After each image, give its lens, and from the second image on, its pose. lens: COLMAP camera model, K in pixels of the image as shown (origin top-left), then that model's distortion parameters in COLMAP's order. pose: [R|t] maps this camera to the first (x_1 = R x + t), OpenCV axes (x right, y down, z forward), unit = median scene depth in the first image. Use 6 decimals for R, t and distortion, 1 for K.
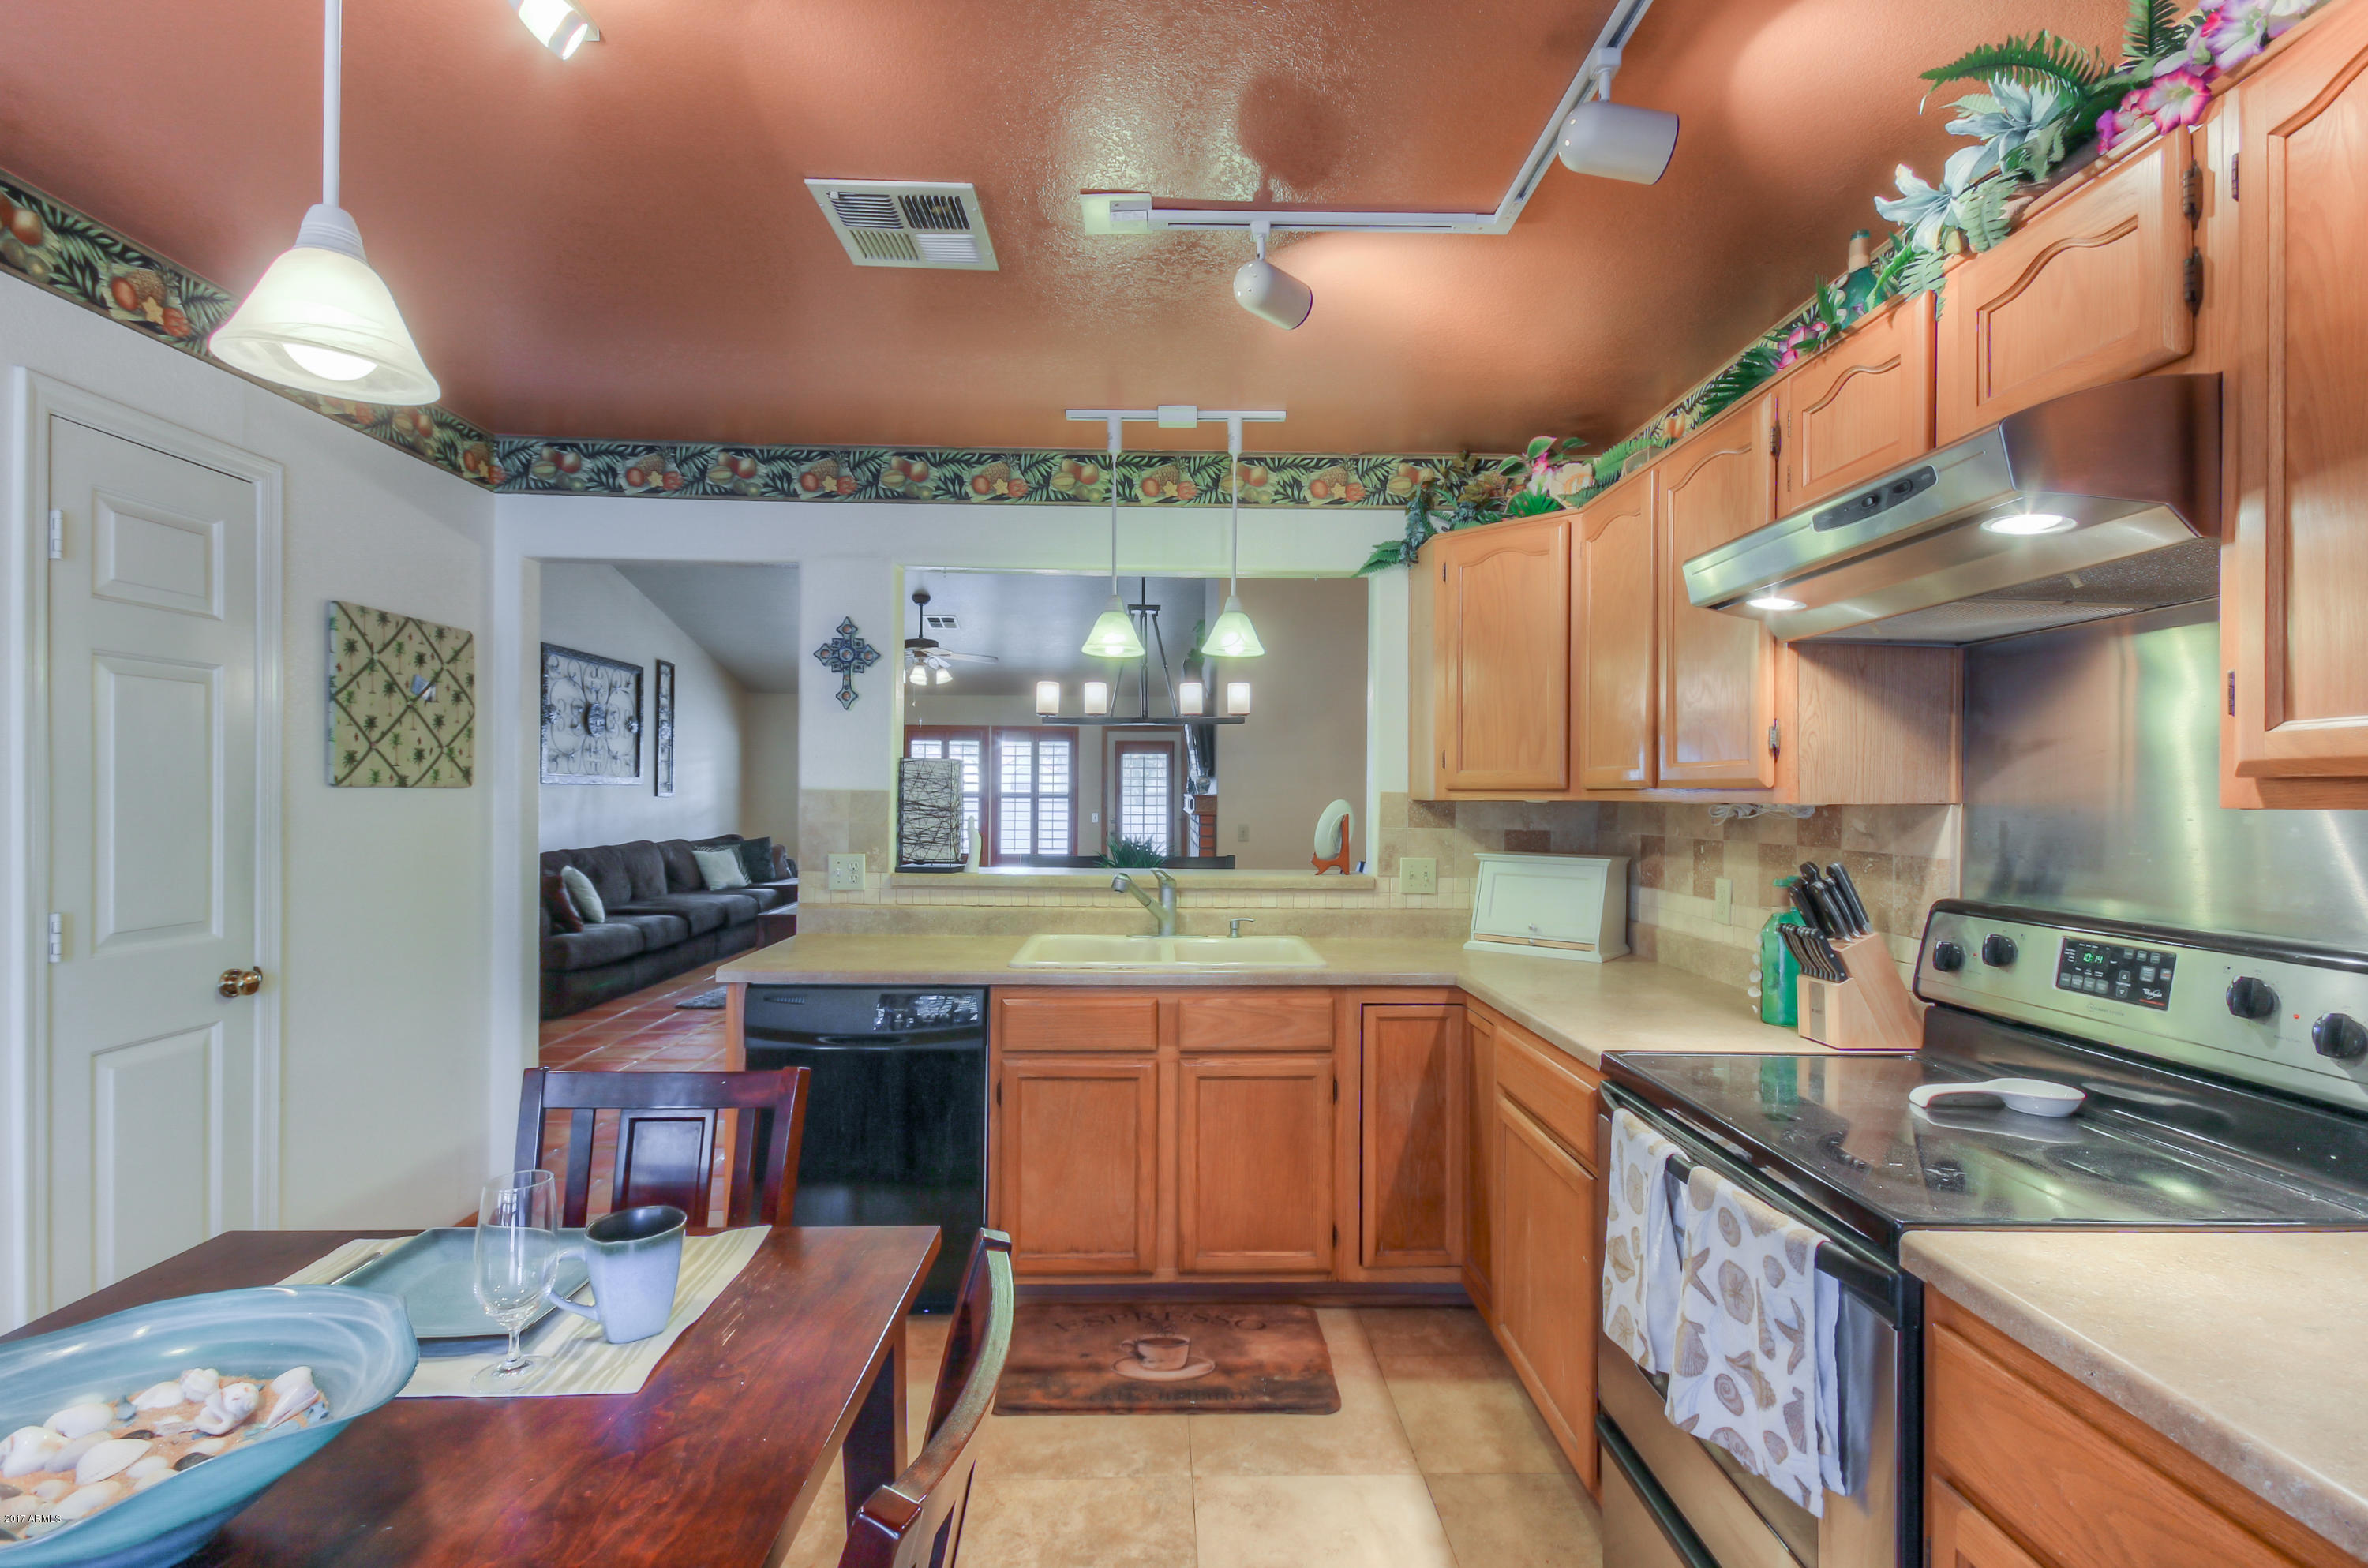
lens RADIAL K [[1078.7, 0, 1184.5], [0, 1078.7, 786.6], [0, 0, 1]] dist [0.015116, -0.002910]
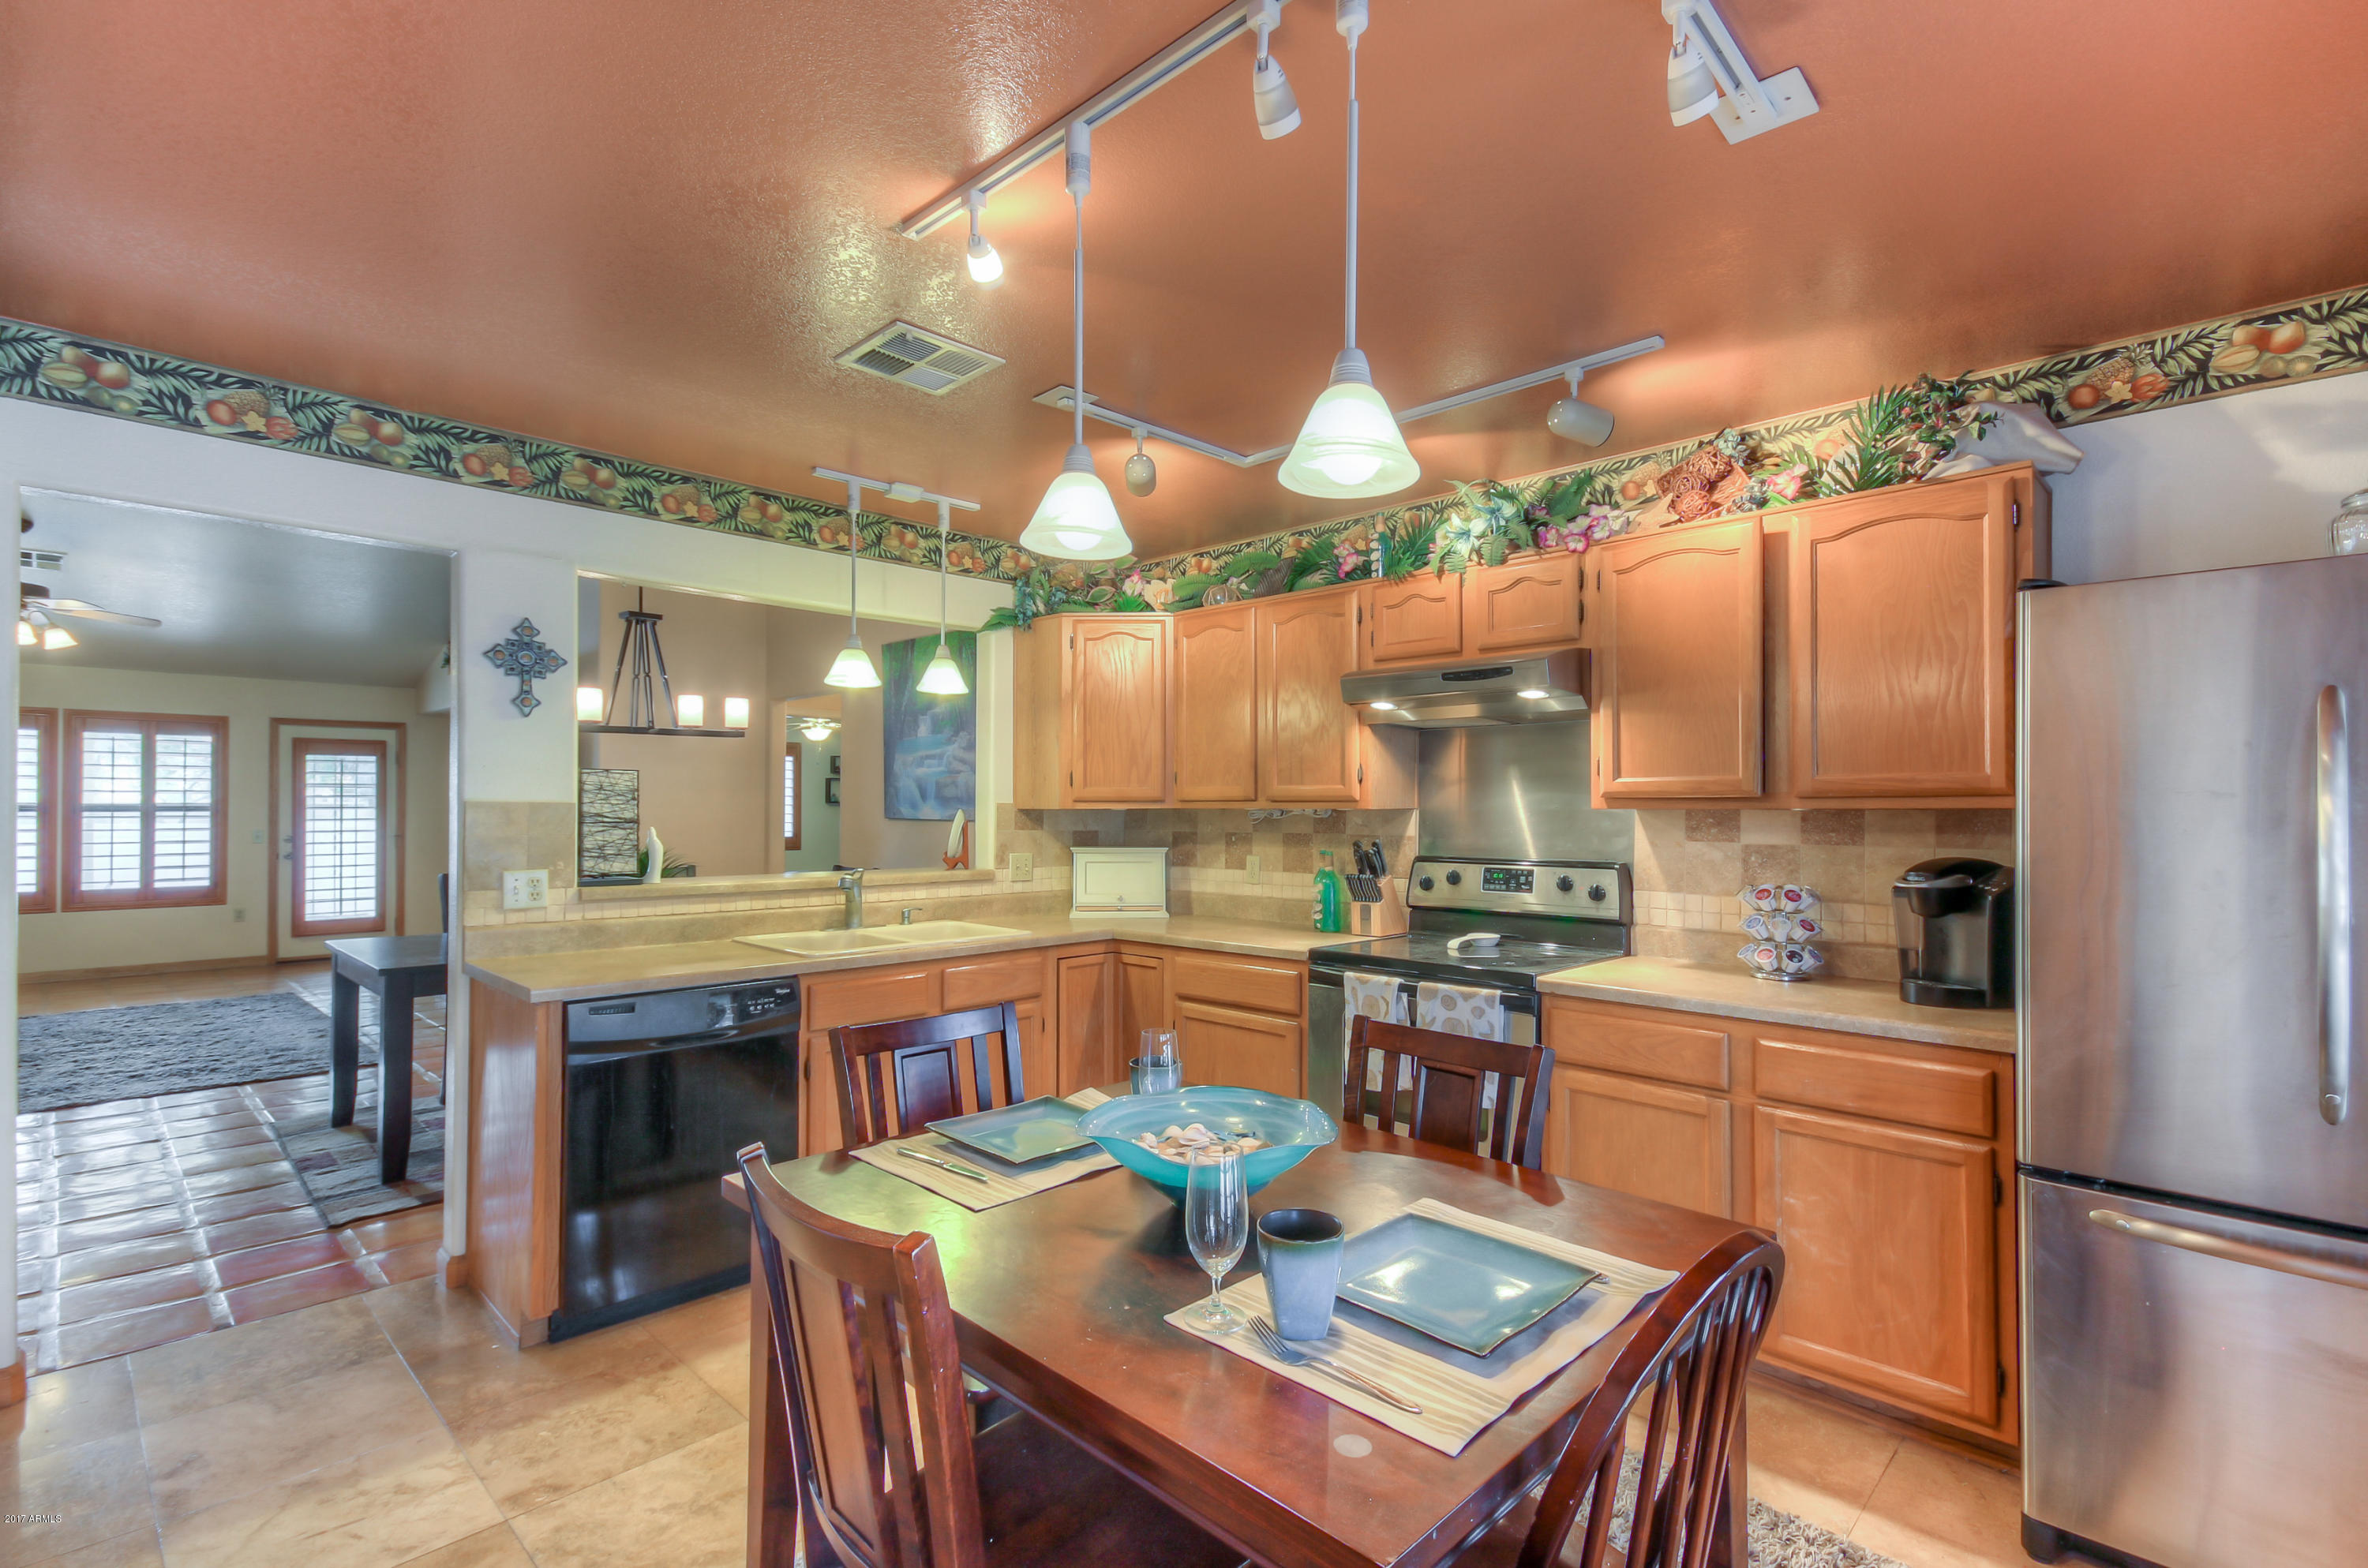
lens RADIAL K [[1078.7, 0, 1194.2], [0, 1078.7, 793.1], [0, 0, 1]] dist [0.015116, -0.002910]
pose [[0.716897, 0.004363, 0.697166, -0.553676], [-0.002247, 0.999990, -0.003947, -0.002125], [-0.697176, 0.001263, 0.716899, -0.081674]]
